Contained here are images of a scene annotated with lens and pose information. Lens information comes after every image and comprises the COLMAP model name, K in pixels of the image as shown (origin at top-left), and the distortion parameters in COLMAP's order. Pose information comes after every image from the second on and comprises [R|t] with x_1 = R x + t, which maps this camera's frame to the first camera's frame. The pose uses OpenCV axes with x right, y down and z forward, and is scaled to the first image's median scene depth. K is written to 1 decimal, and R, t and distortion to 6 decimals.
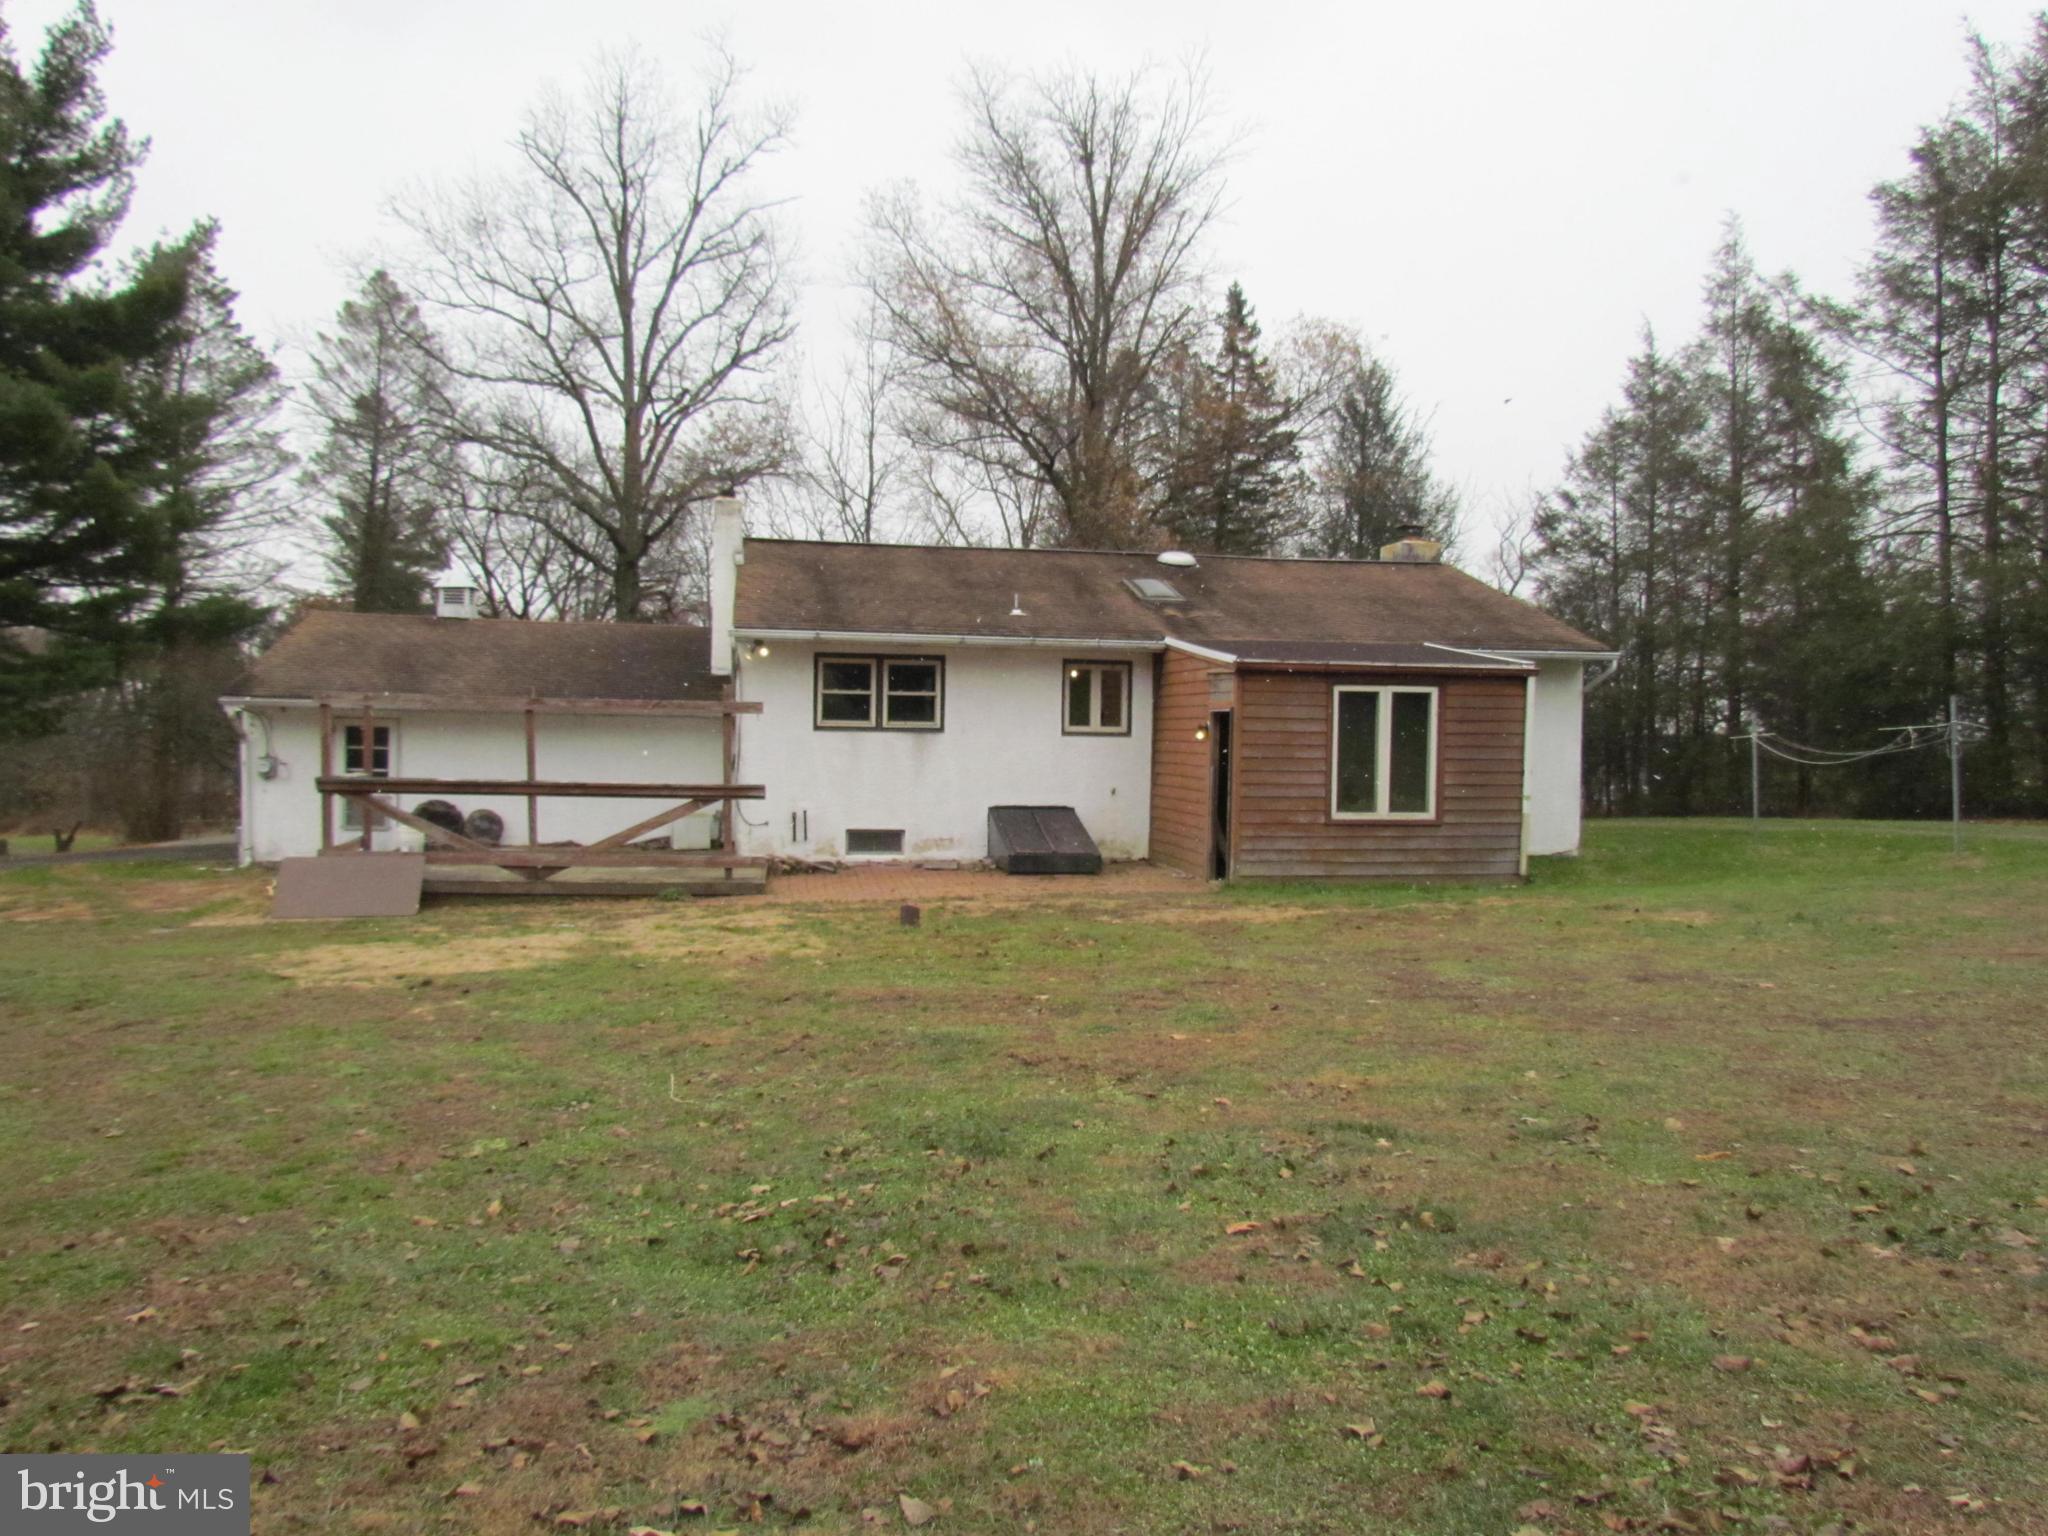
lens RADIAL K [[1474.3, 0, 1024.4], [0, 1474.3, 764.2], [0, 0, 1]] dist [-0.005509, -0.006207]
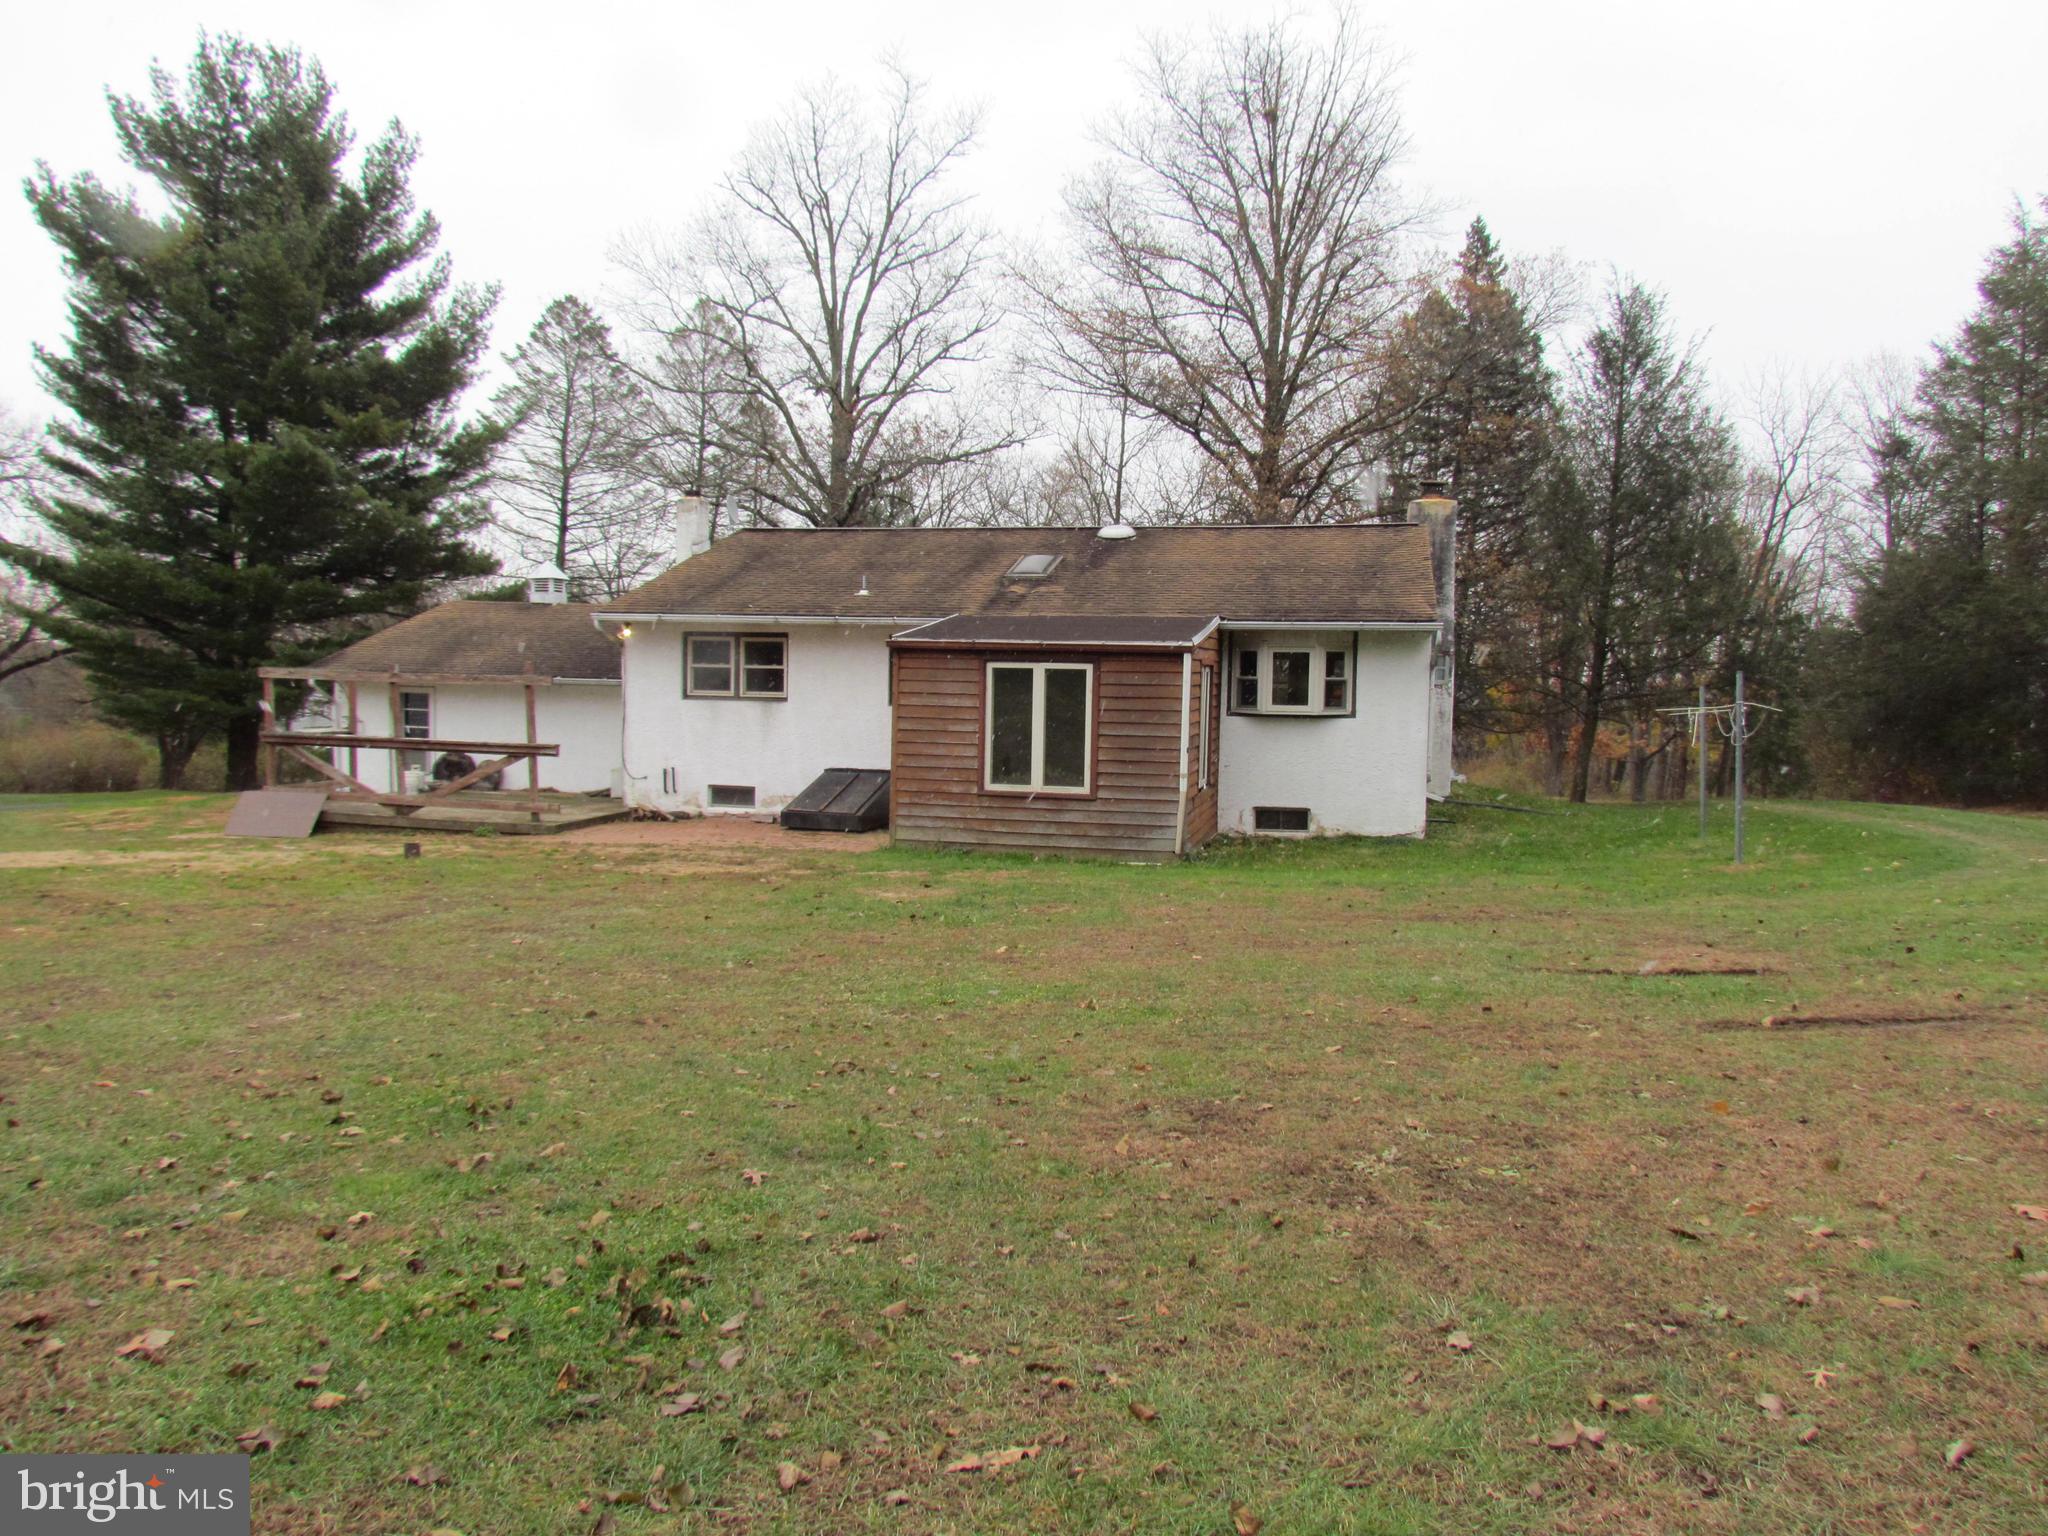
lens RADIAL K [[1474.3, 0, 1022.4], [0, 1474.3, 771.0], [0, 0, 1]] dist [-0.005509, -0.006207]
pose [[0.913341, 0.029943, -0.406093, 0.573686], [-0.016199, 0.999175, 0.037239, -0.013783], [0.406873, -0.027433, 0.913073, 0.044635]]
